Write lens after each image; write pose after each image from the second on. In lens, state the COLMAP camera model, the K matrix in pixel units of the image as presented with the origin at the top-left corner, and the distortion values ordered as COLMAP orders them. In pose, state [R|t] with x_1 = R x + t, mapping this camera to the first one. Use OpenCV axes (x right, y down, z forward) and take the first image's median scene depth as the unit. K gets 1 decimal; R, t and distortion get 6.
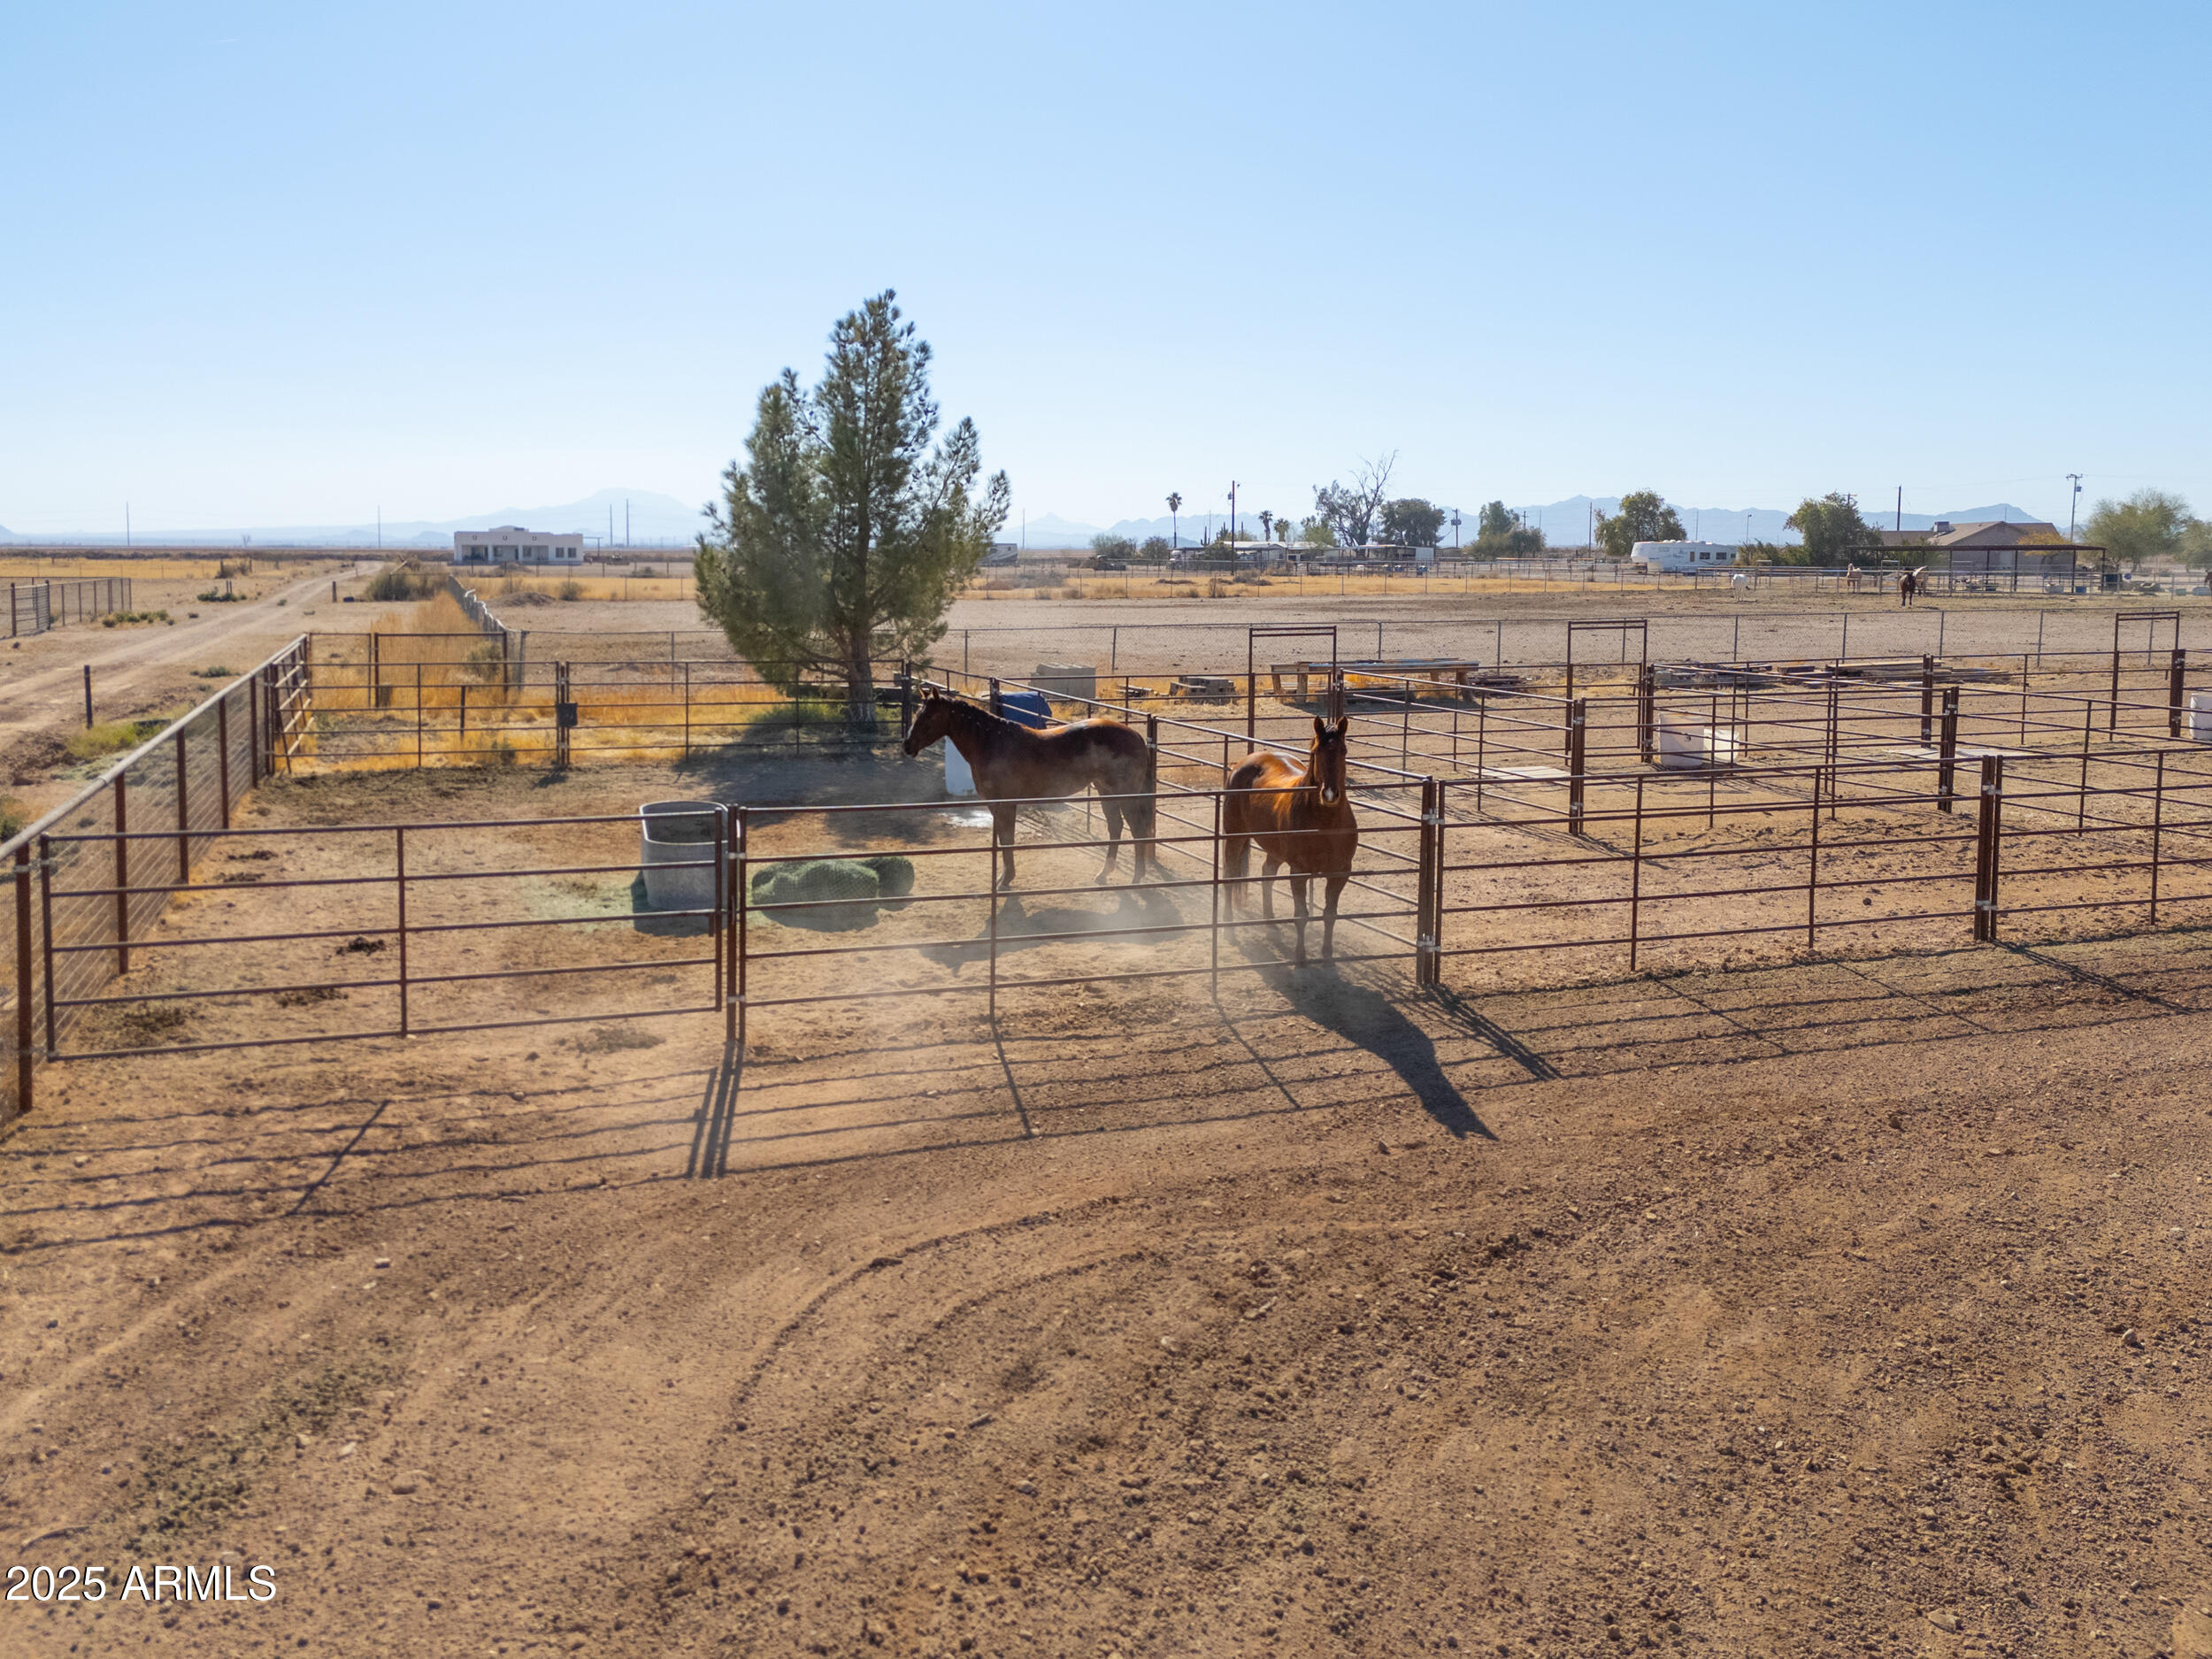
lens RADIAL K [[1644.0, 0, 1109.4], [0, 1644.0, 794.9], [0, 0, 1]] dist [0.076062, -0.079886]
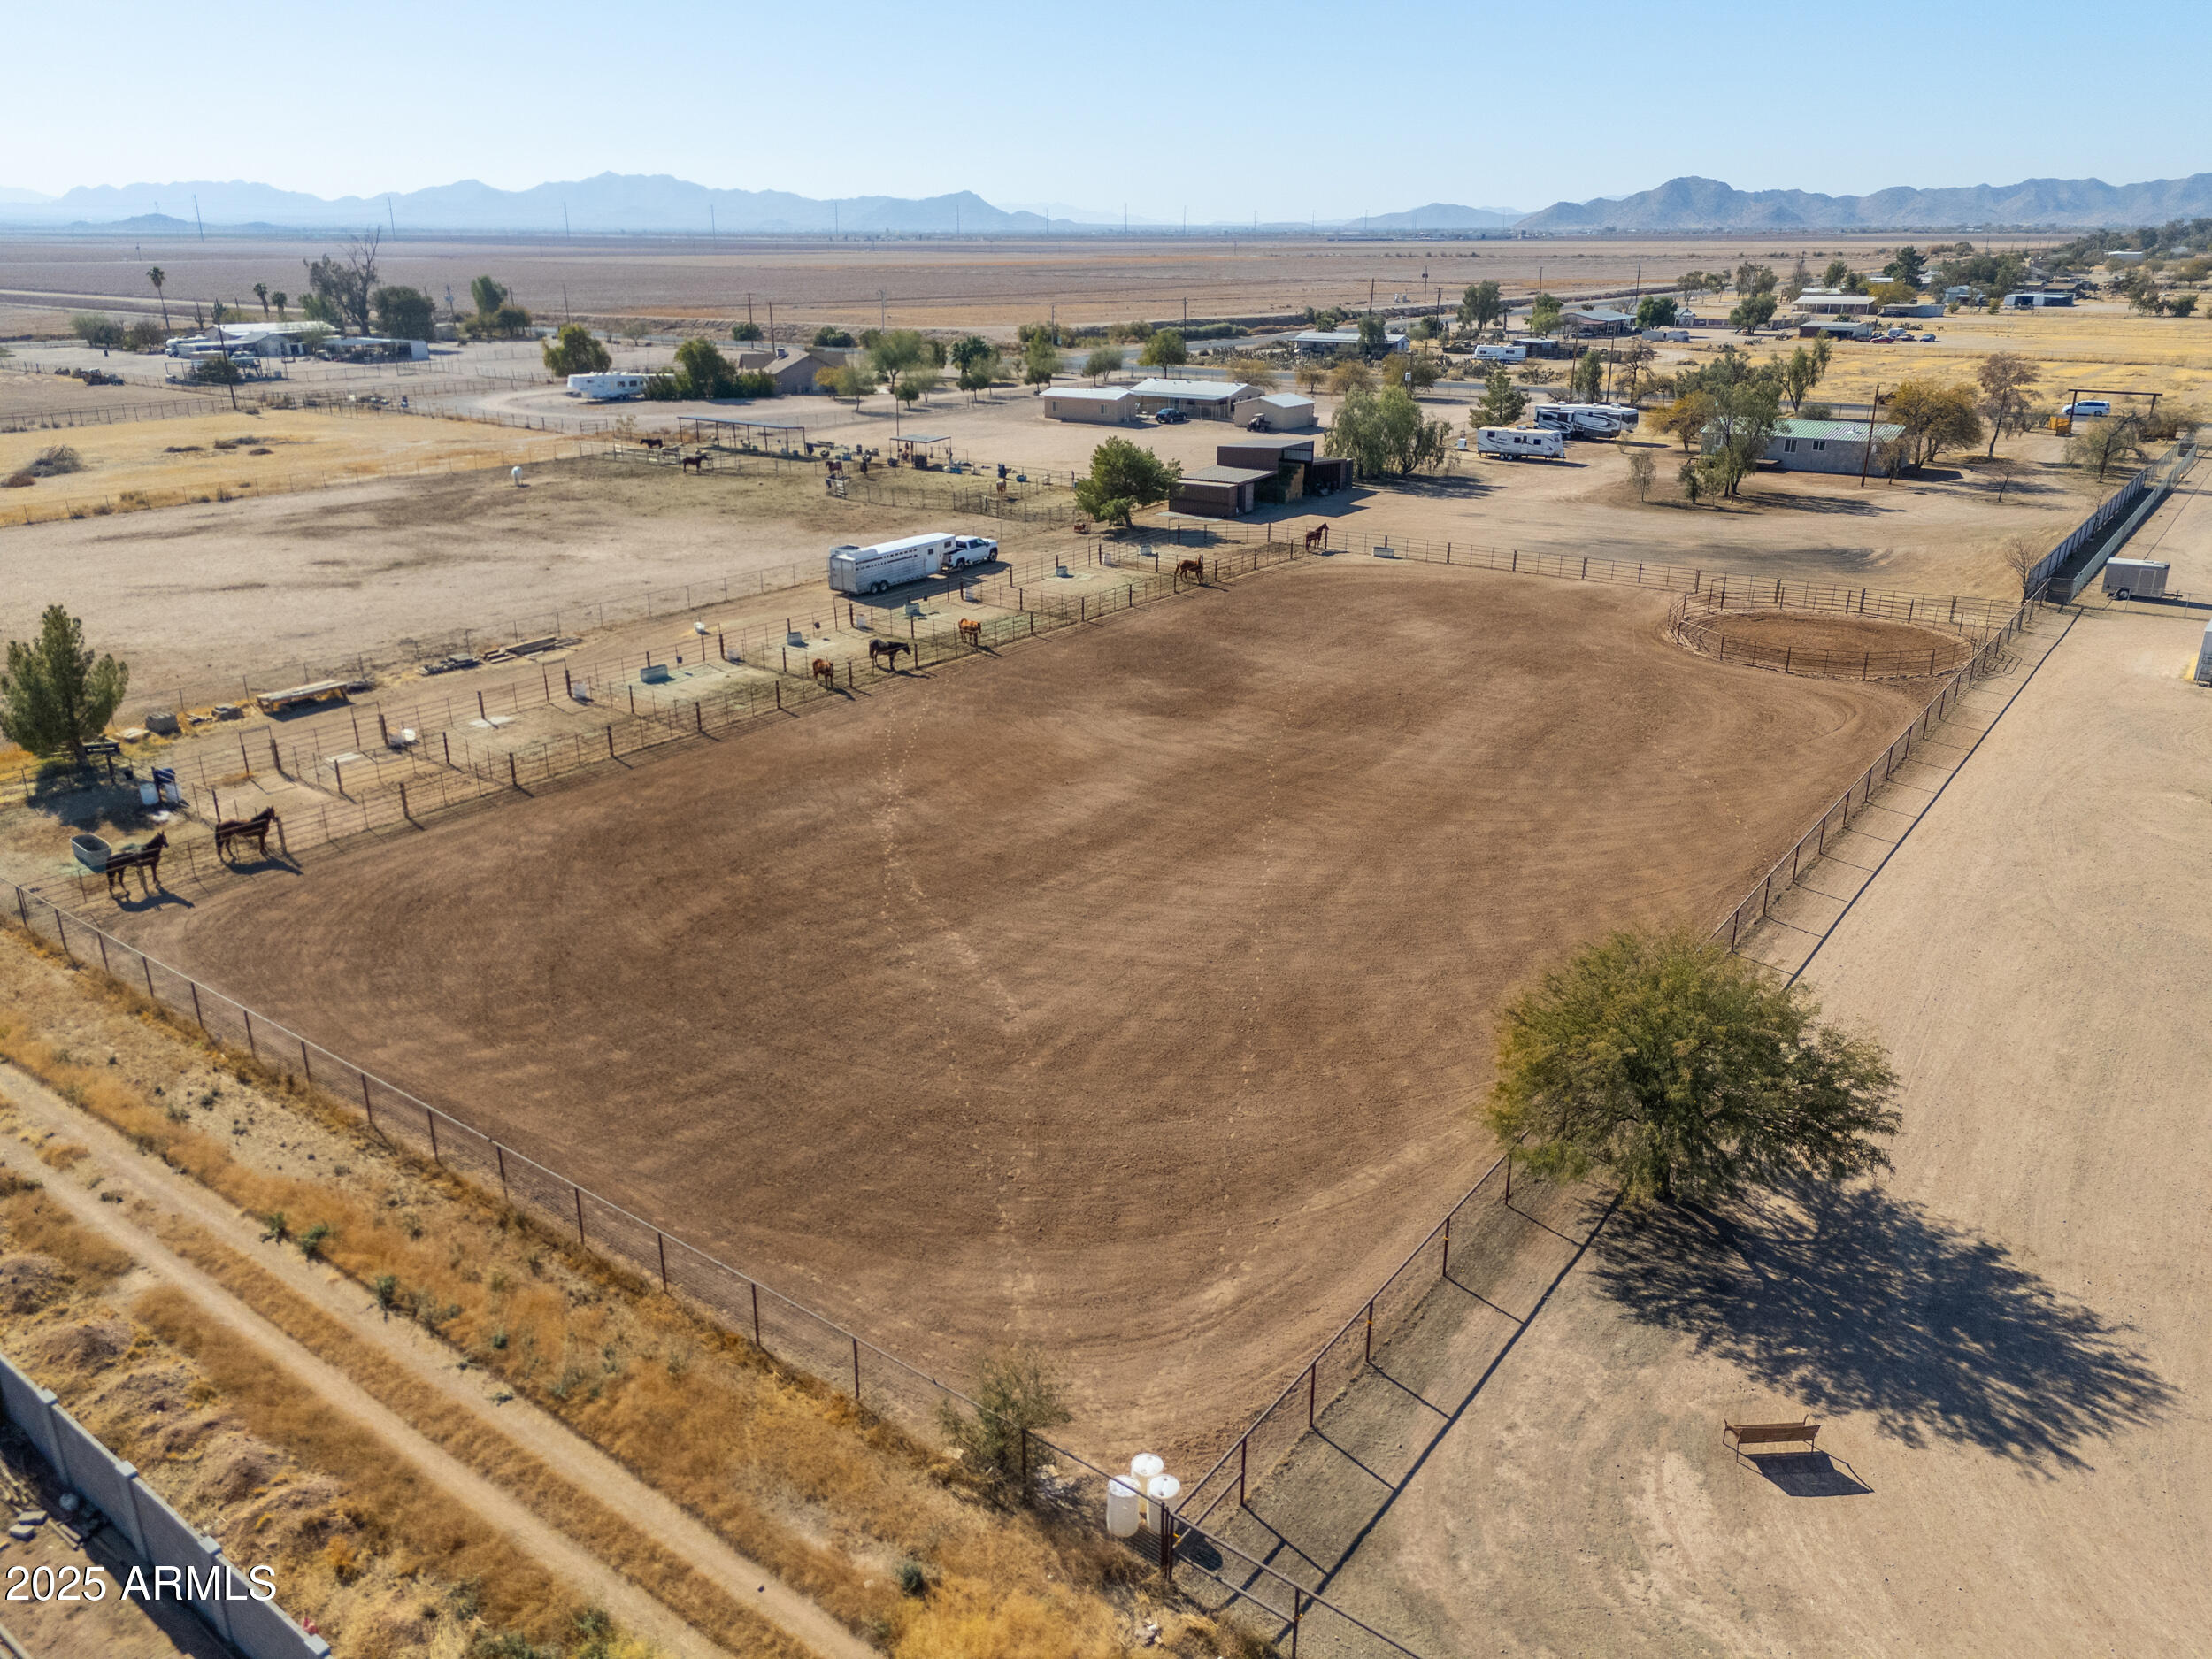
lens RADIAL K [[1644.0, 0, 1109.4], [0, 1644.0, 794.9], [0, 0, 1]] dist [0.076062, -0.079886]
pose [[0.861586, -0.194006, 0.469075, -0.000143], [0.096196, 0.969741, 0.224386, -0.048673], [-0.498414, -0.148205, 0.854177, -0.235340]]
